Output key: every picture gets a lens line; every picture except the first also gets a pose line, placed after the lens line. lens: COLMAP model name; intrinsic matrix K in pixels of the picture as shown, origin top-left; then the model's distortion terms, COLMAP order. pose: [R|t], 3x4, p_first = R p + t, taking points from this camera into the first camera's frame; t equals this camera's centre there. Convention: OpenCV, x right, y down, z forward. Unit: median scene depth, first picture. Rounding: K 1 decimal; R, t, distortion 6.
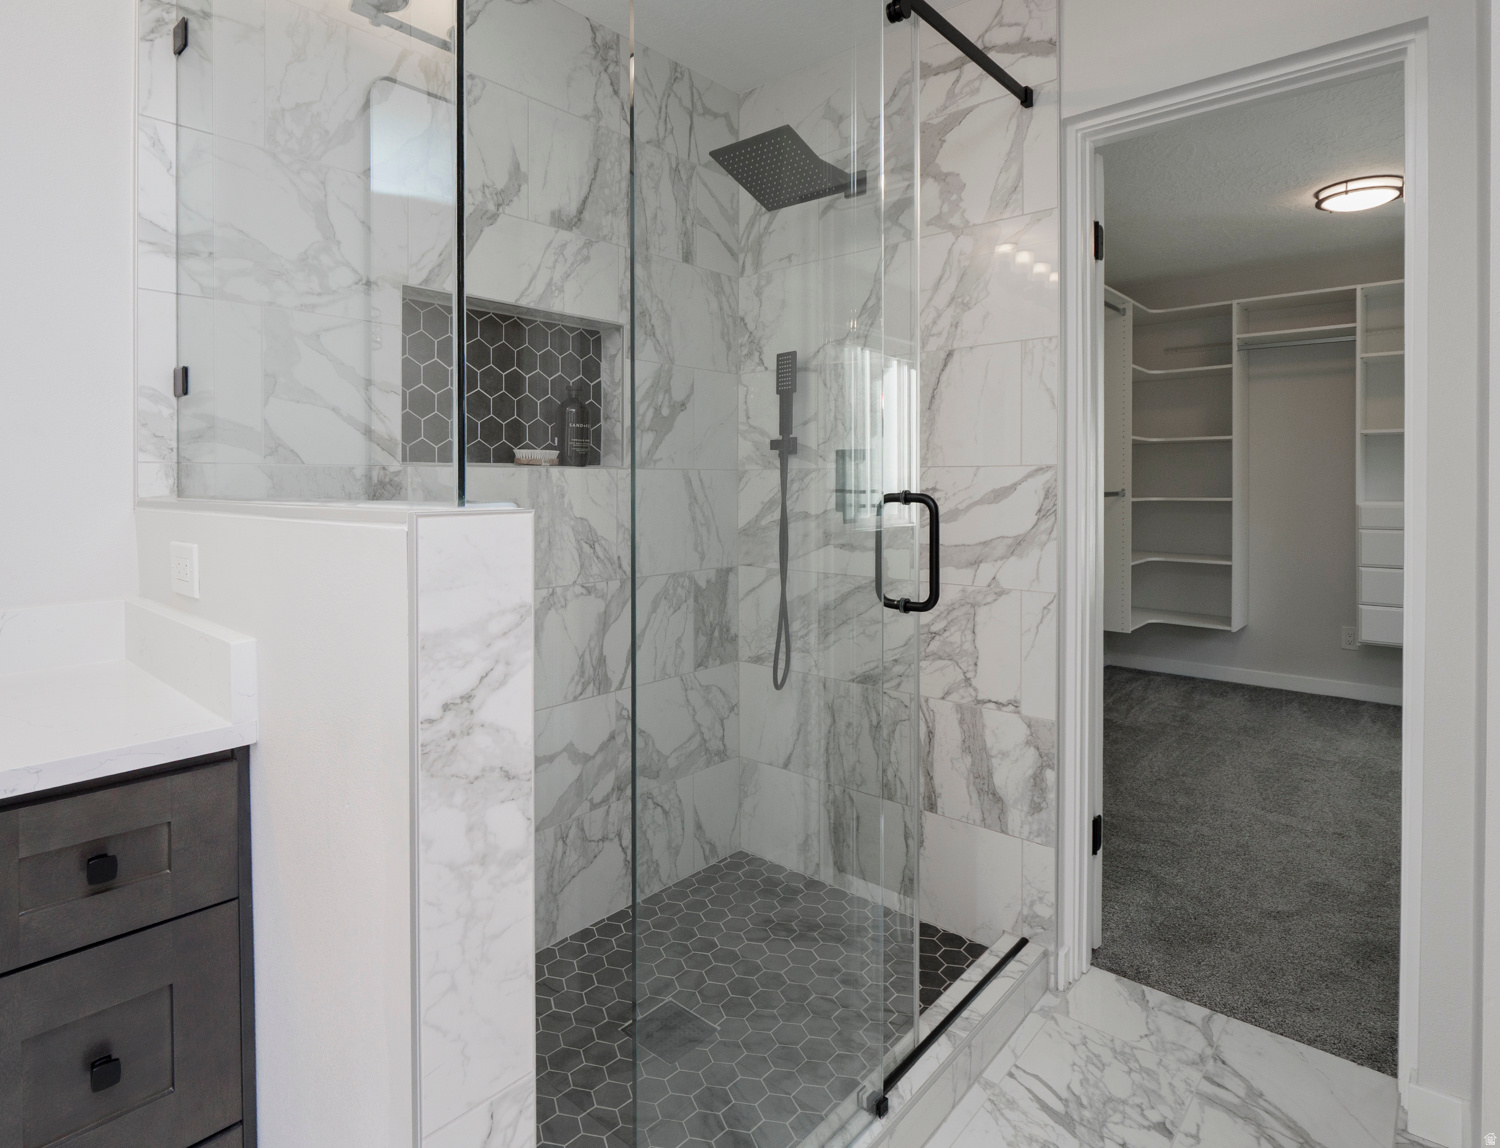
lens RADIAL K [[809.7, 0, 744.7], [0, 809.7, 488.9], [0, 0, 1]] dist [0.002701, 0.000383]
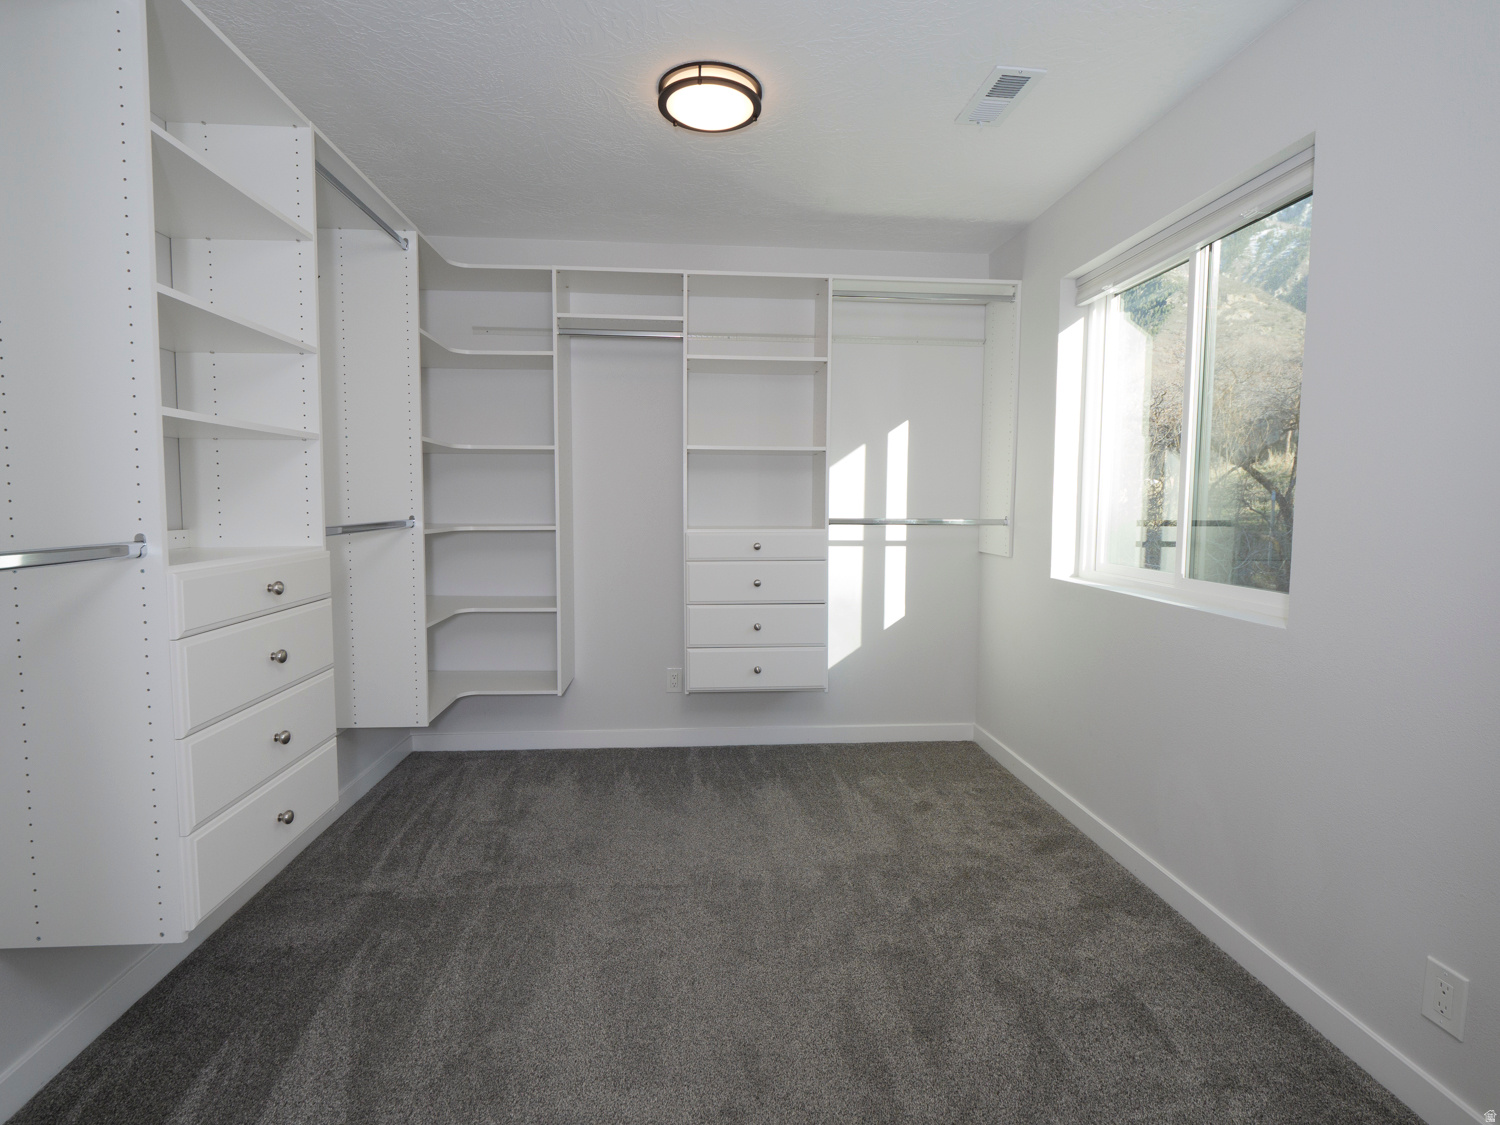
lens RADIAL K [[788.0, 0, 750.0], [0, 788.0, 562.5], [0, 0, 1]] dist [-0.000712, -0.000094]
pose [[0.707523, -0.045435, 0.705228, 0.219788], [-0.001959, 0.997801, 0.066249, -0.005146], [-0.706687, -0.048254, 0.705879, 0.370295]]
